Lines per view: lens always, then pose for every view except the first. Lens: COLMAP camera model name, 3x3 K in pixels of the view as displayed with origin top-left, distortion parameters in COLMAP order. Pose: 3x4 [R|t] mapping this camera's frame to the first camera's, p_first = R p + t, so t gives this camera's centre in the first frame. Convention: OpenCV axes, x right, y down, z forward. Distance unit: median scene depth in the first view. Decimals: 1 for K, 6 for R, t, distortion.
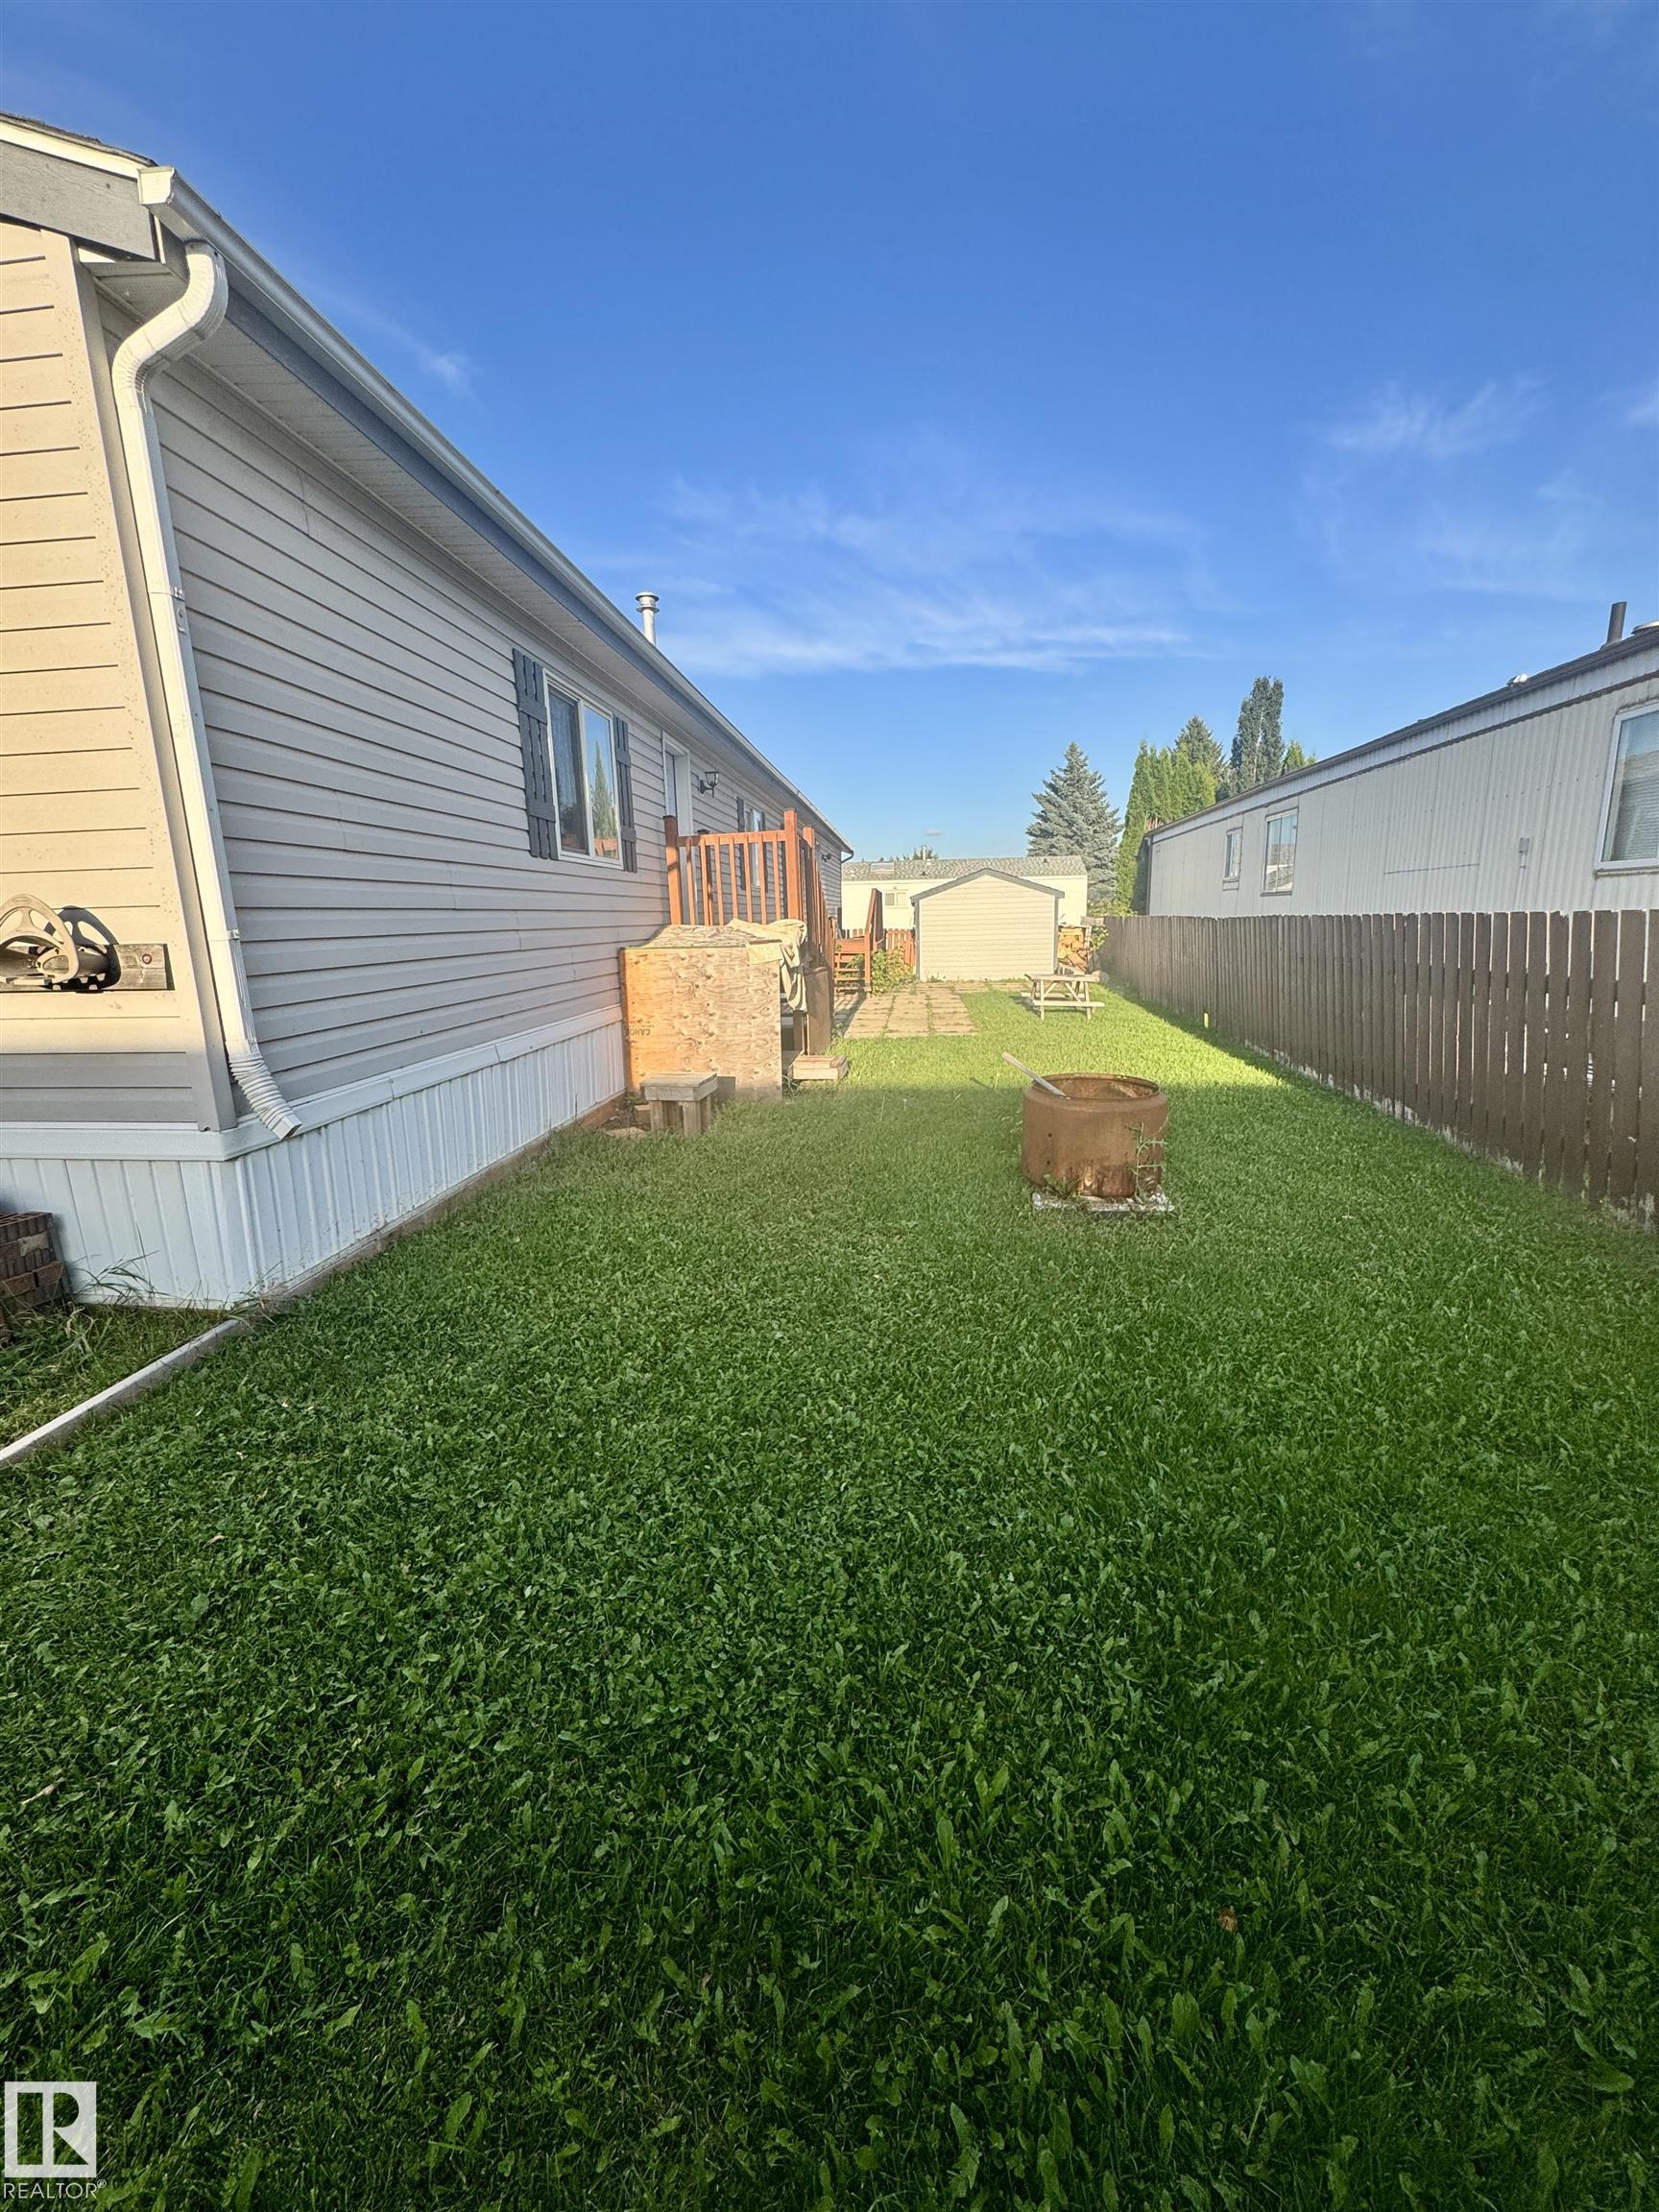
lens RADIAL K [[881.6, 0, 818.4], [0, 881.6, 1105.0], [0, 0, 1]] dist [-0.003009, 0.000986]
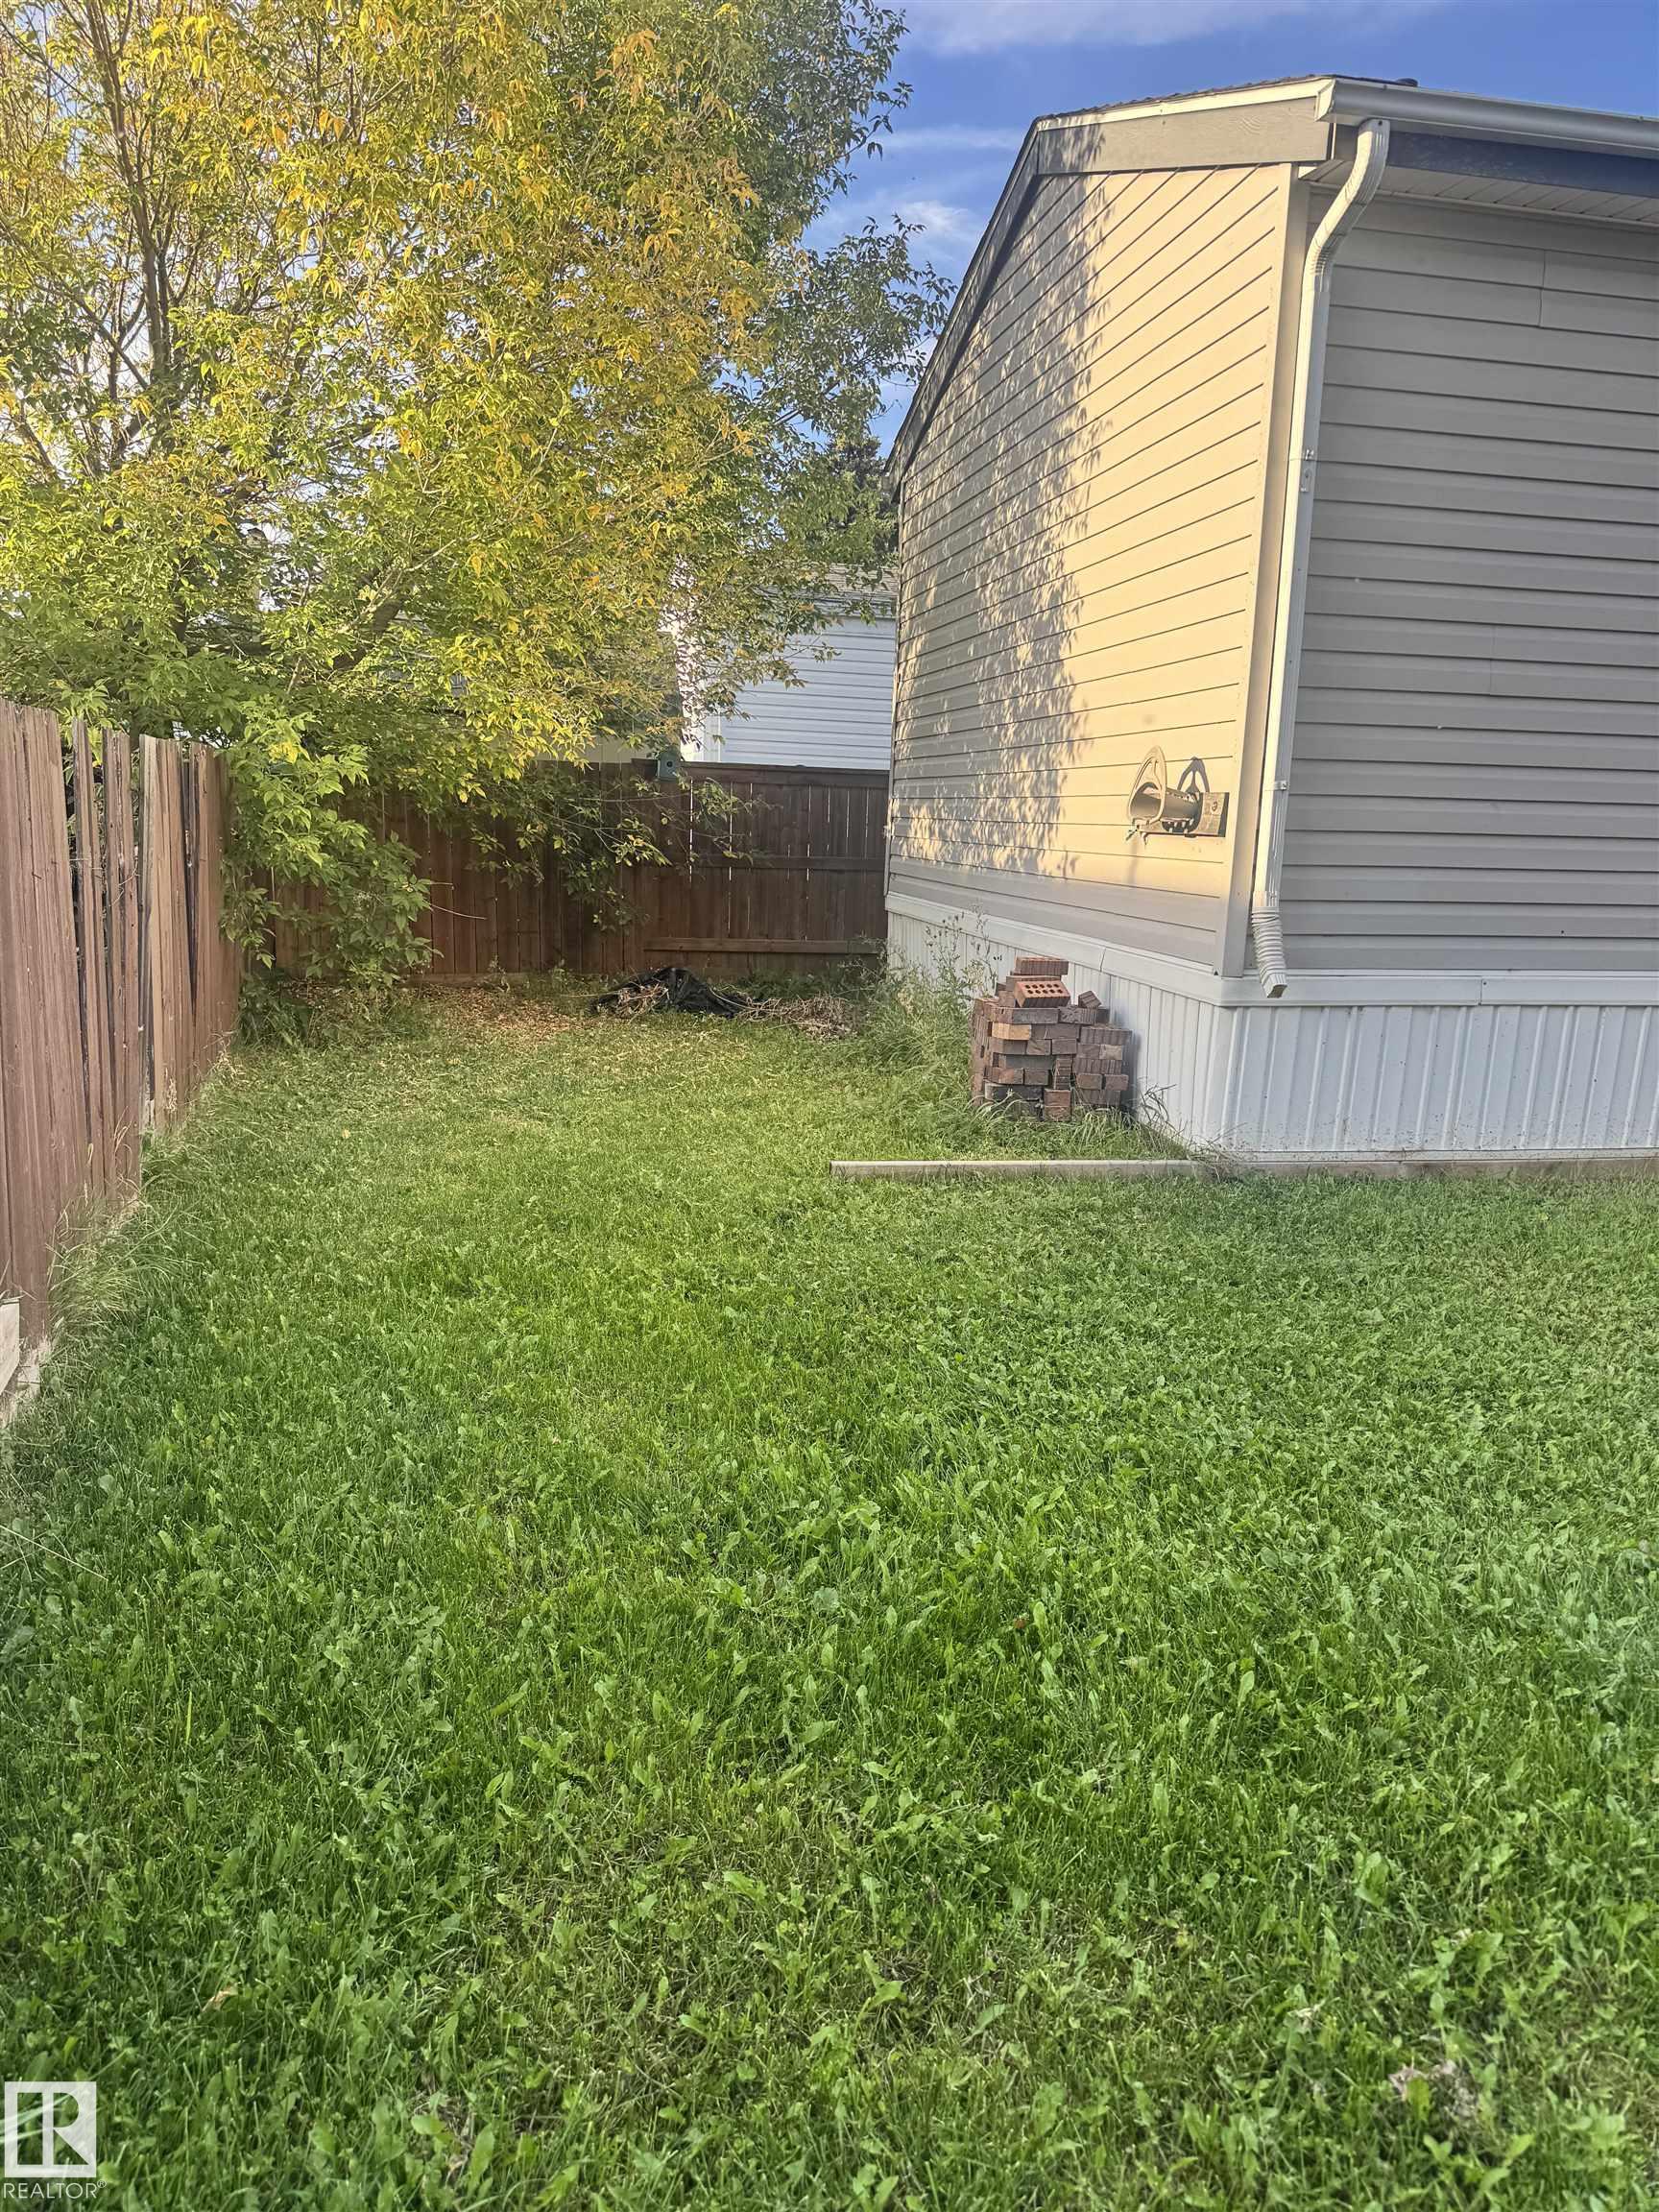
lens RADIAL K [[1537.4, 0, 828.5], [0, 1537.4, 1118.9], [0, 0, 1]] dist [0.037957, -0.039101]
pose [[0.295086, 0.217594, -0.930364, 0.726513], [-0.234947, 0.960351, 0.150088, 0.021989], [0.926134, 0.174298, 0.334510, -0.000154]]
